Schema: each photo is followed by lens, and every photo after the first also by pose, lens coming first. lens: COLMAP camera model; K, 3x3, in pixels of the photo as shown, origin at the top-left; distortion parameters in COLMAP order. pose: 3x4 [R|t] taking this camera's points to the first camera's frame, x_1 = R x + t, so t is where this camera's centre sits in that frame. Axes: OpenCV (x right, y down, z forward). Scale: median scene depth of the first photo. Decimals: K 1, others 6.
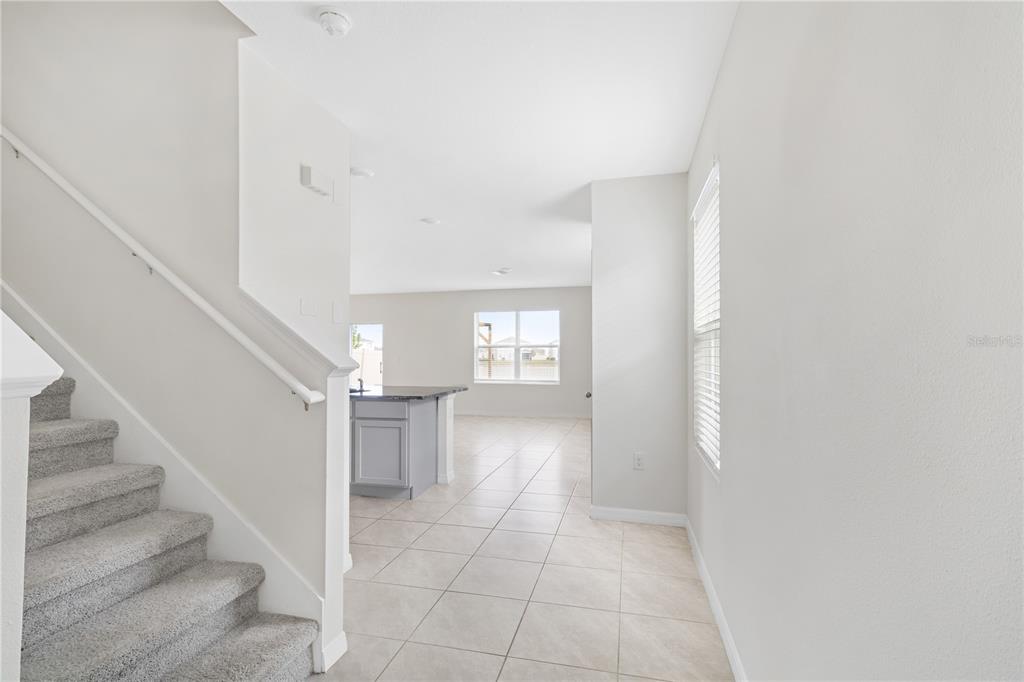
lens RADIAL K [[471.5, 0, 511.0], [0, 471.5, 345.2], [0, 0, 1]] dist [0.003752, 0.000506]
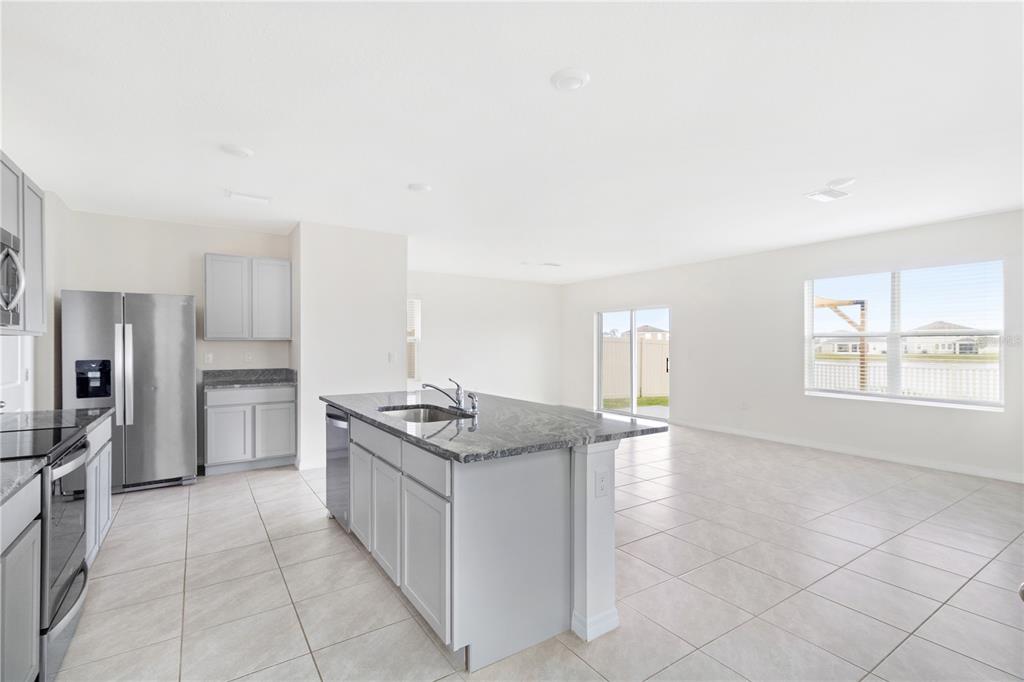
lens RADIAL K [[471.5, 0, 510.8], [0, 471.5, 345.1], [0, 0, 1]] dist [0.003752, 0.000506]
pose [[0.740800, 0.001546, -0.671724, 0.051997], [0.011919, 0.999810, 0.015446, 0.000673], [0.671620, -0.019449, 0.740640, 0.280355]]
